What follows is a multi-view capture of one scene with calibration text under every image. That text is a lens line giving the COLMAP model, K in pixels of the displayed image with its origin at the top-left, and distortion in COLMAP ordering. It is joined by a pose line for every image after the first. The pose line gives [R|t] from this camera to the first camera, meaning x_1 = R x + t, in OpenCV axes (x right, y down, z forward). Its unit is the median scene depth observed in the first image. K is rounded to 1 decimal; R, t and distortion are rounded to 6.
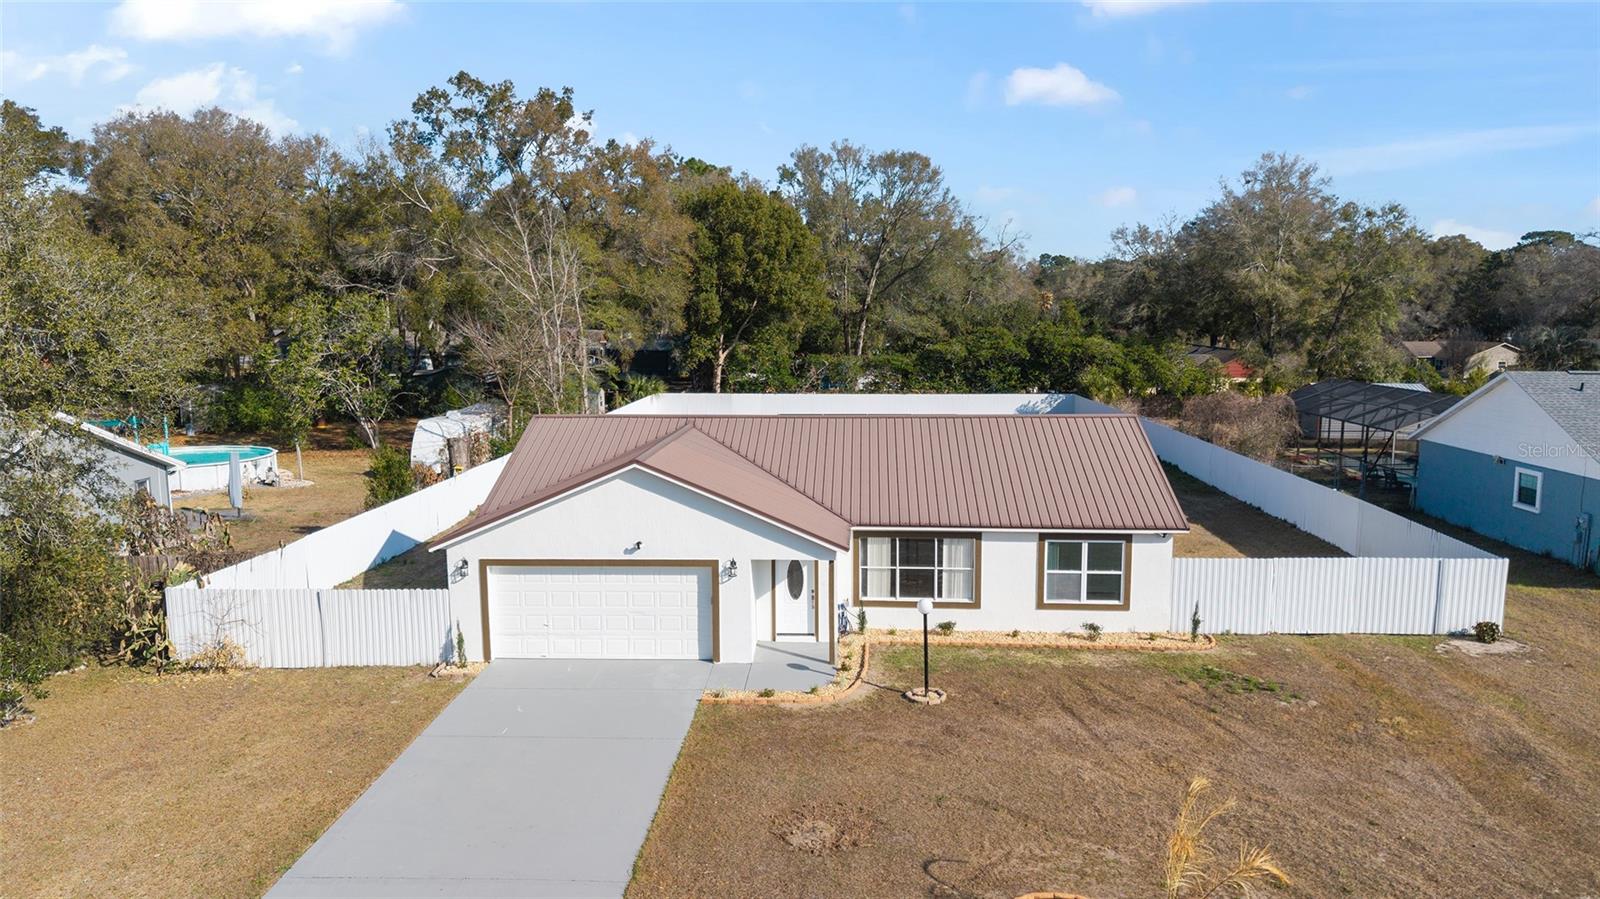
lens RADIAL K [[1075.7, 0, 800.0], [0, 1075.7, 449.5], [0, 0, 1]] dist [0.026094, -0.033796]
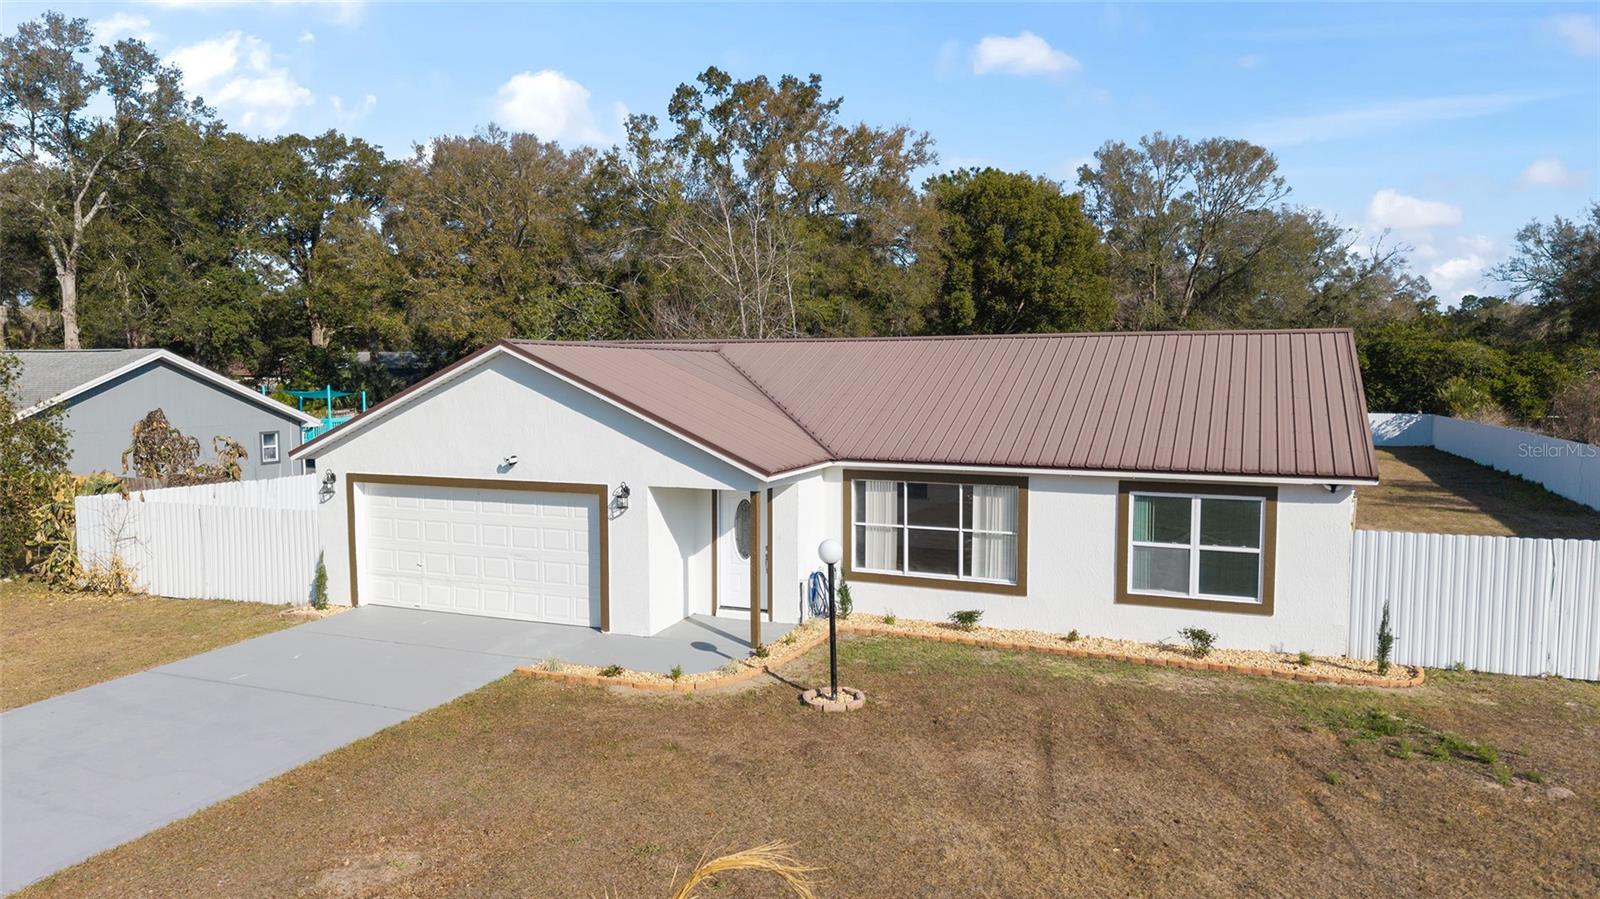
lens RADIAL K [[1075.7, 0, 800.0], [0, 1075.7, 449.5], [0, 0, 1]] dist [0.026094, -0.033796]
pose [[0.941568, 0.028184, -0.335642, 0.257011], [-0.047412, 0.997662, -0.049228, 0.099441], [0.333469, 0.062265, 0.940703, 0.342470]]
